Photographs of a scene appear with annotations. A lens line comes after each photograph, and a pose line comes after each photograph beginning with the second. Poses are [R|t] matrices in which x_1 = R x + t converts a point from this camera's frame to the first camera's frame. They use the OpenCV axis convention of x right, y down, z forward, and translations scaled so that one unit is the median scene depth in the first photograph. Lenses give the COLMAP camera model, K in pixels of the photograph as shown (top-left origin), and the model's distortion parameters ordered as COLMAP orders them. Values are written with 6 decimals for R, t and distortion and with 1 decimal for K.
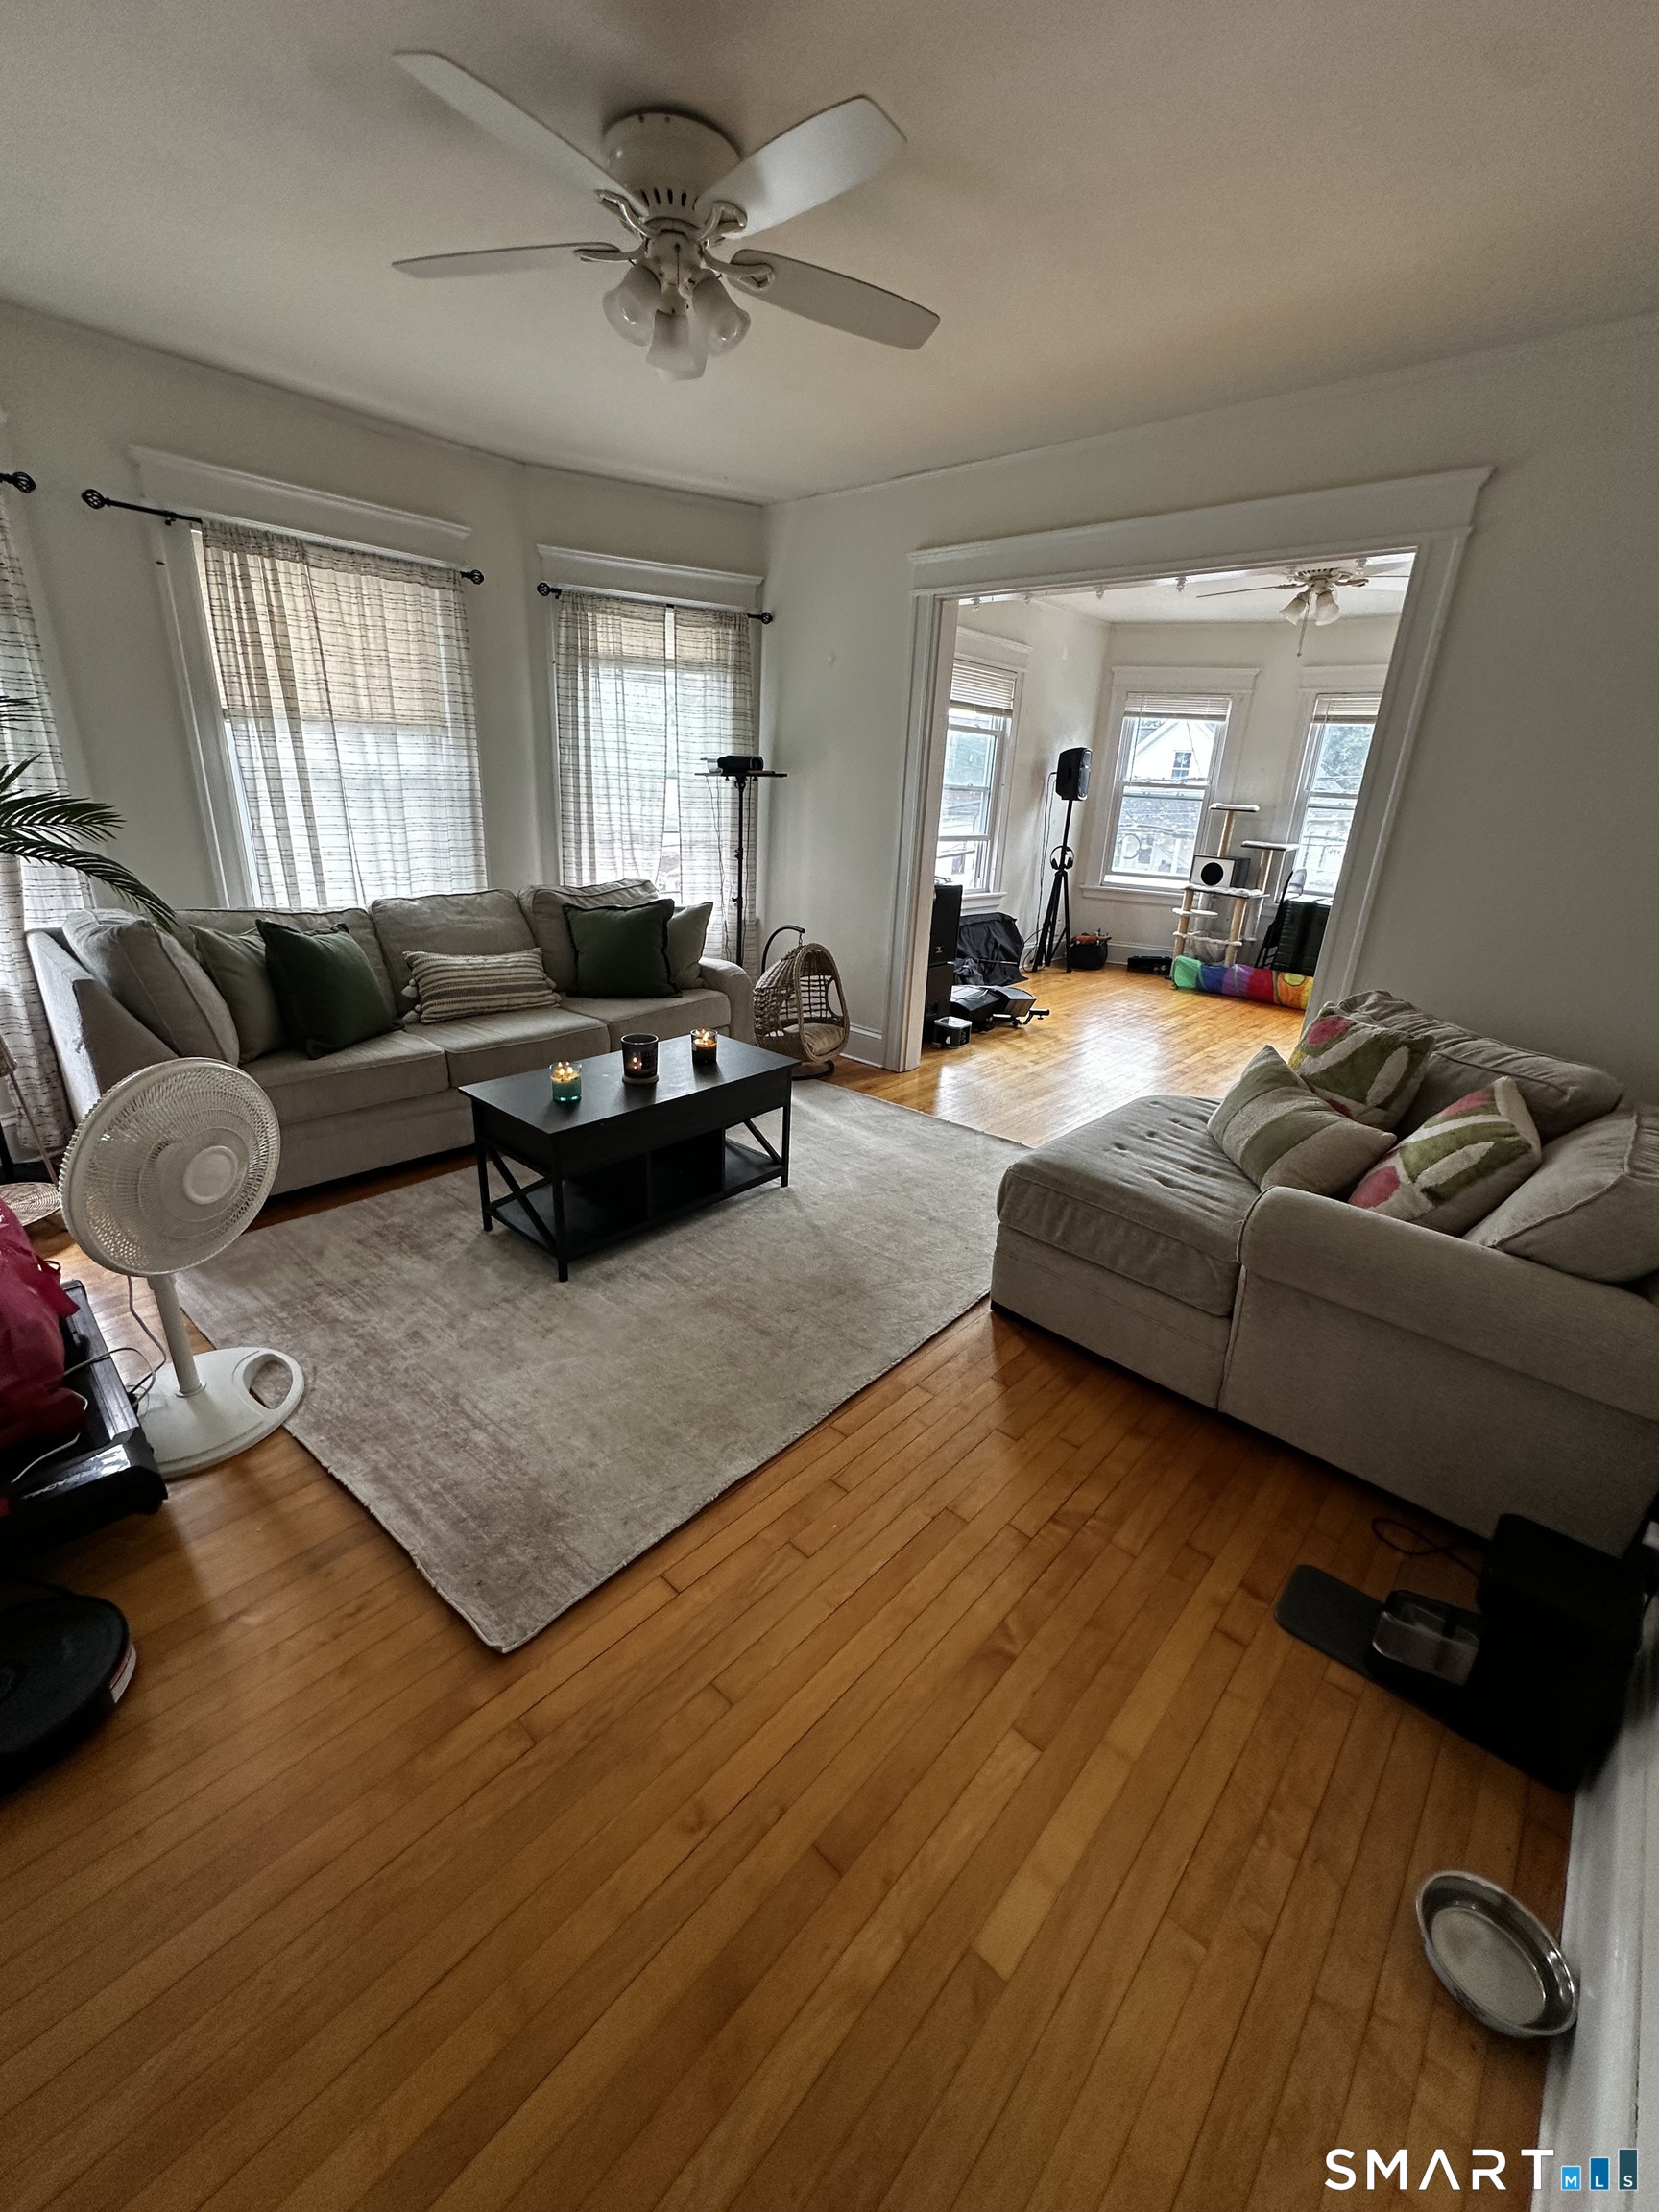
lens RADIAL K [[890.0, 0, 828.0], [0, 890.0, 1105.8], [0, 0, 1]] dist [-0.003328, -0.000001]
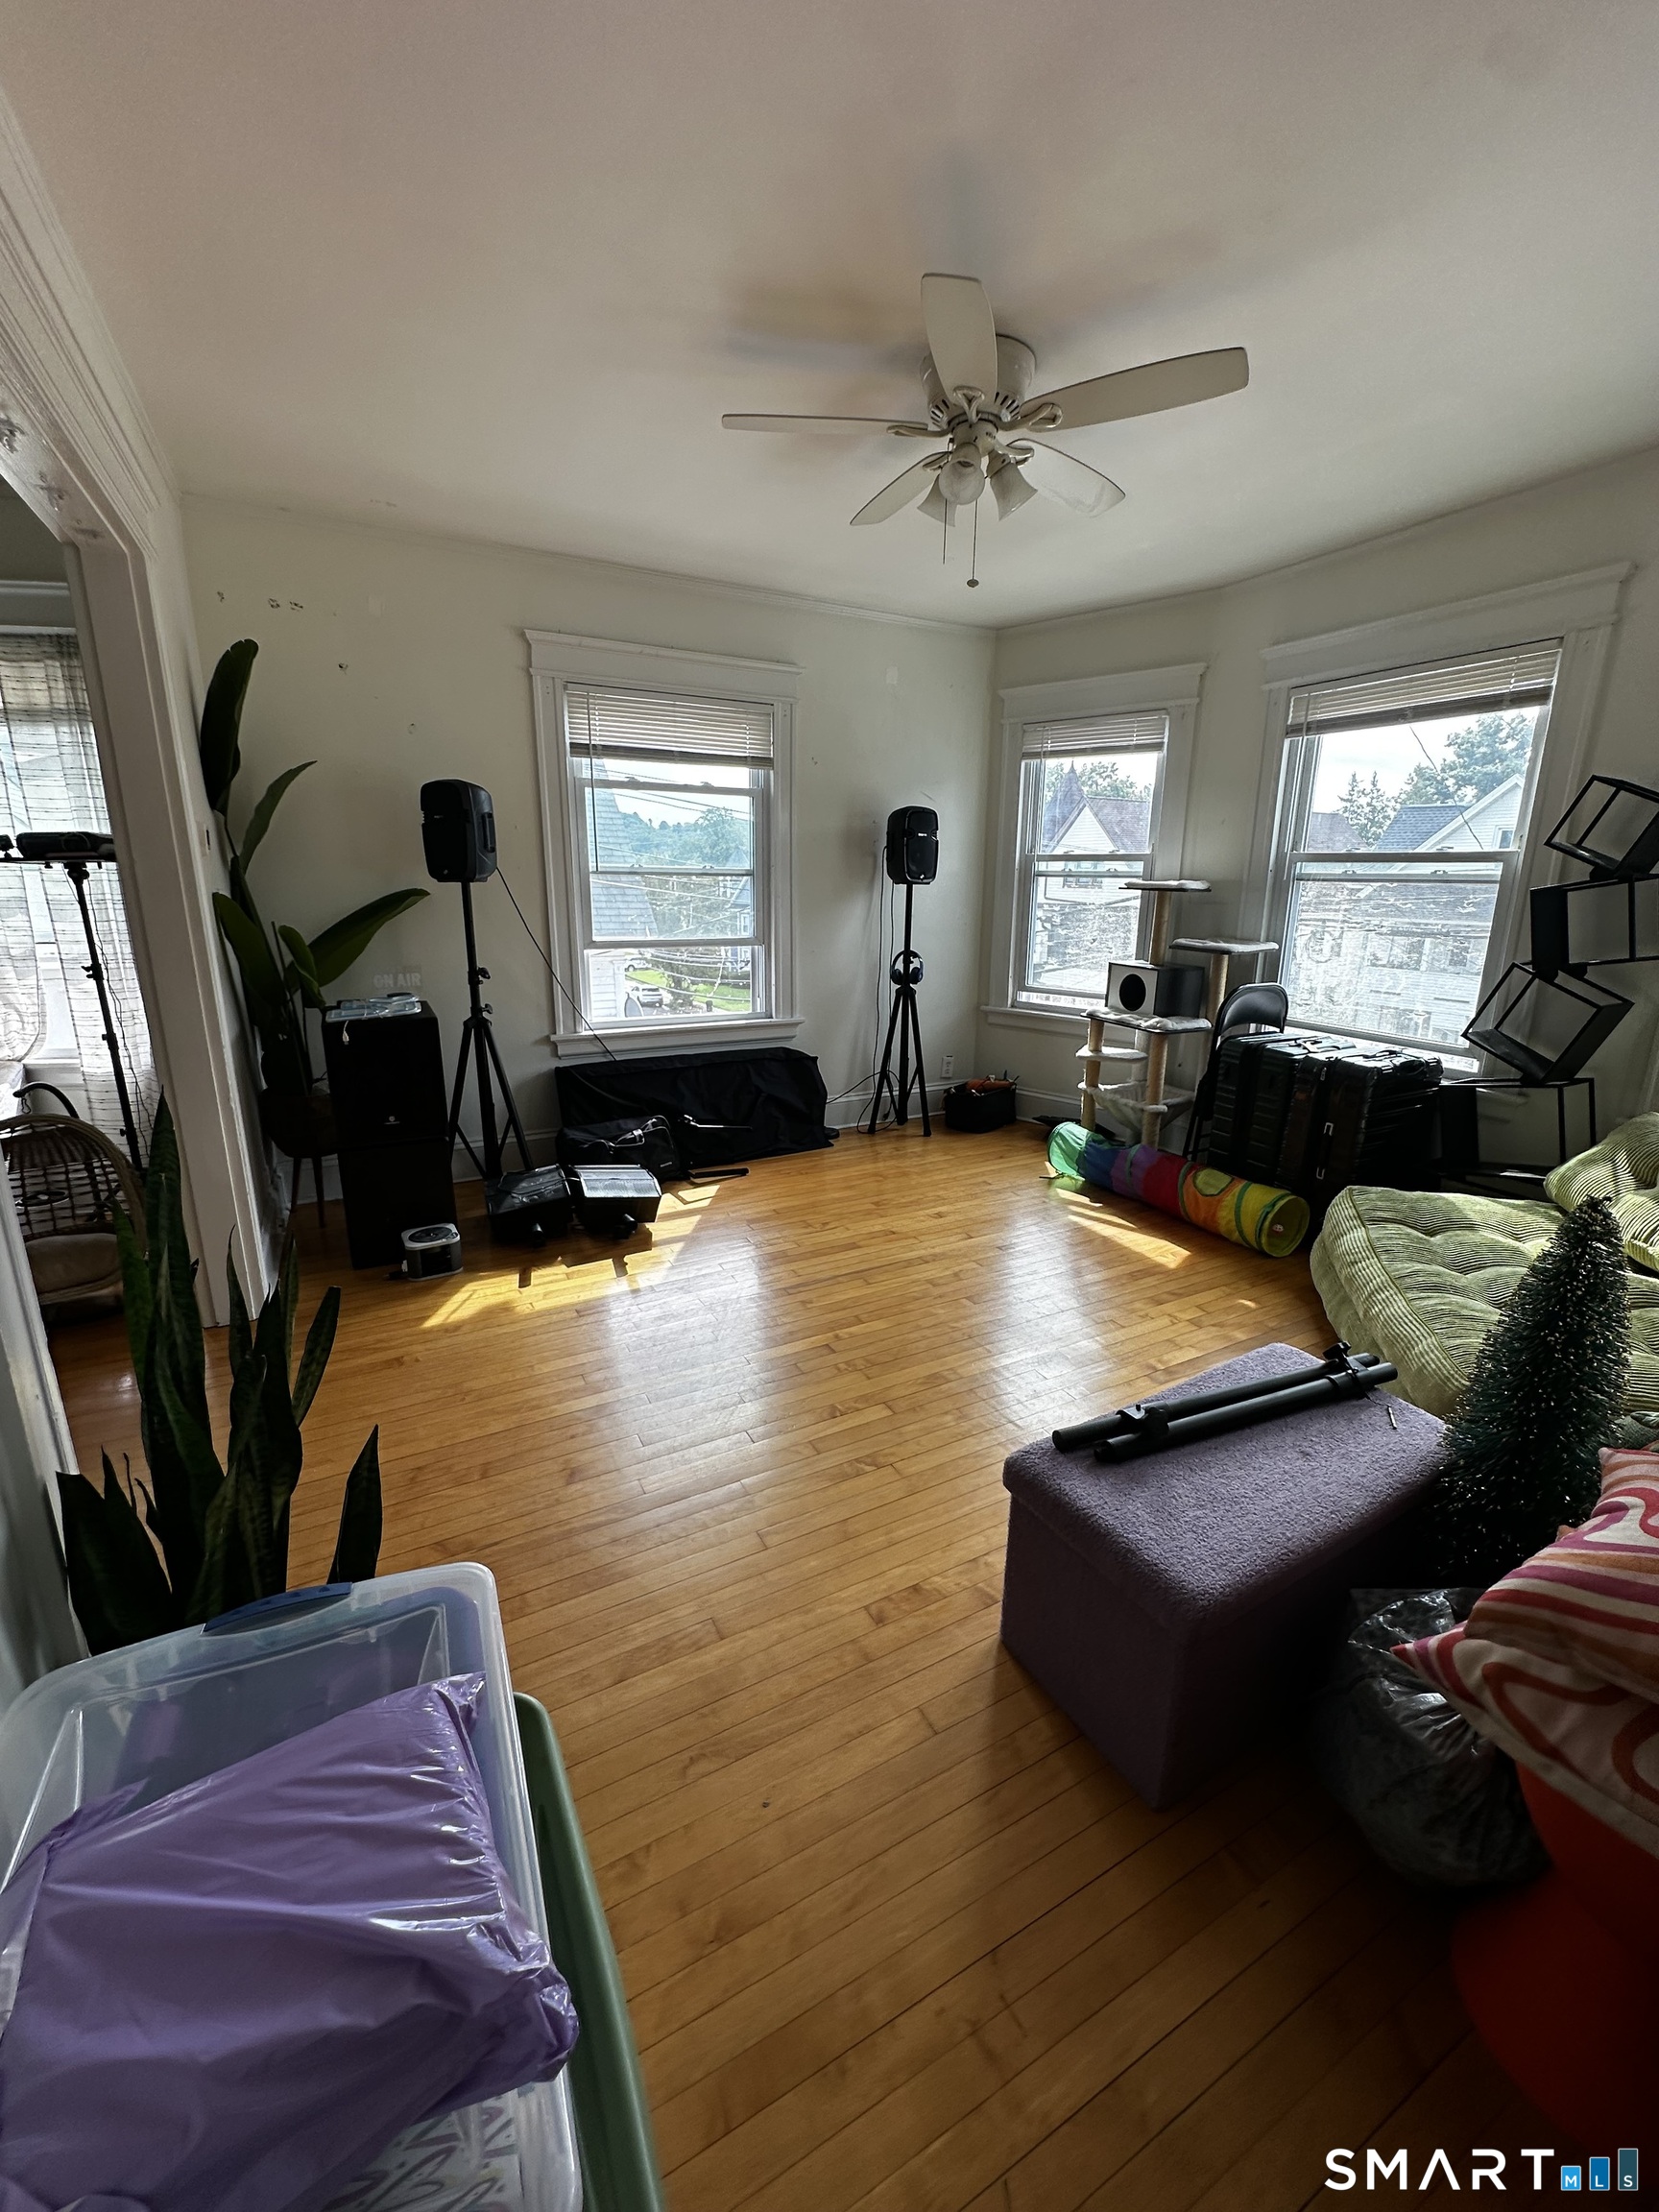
lens RADIAL K [[890.0, 0, 832.0], [0, 890.0, 1105.7], [0, 0, 1]] dist [-0.003328, -0.000001]
pose [[0.941053, 0.046476, -0.335051, 0.445309], [-0.082745, 0.992052, -0.094794, -0.109017], [0.327983, 0.116930, 0.937419, 0.370155]]
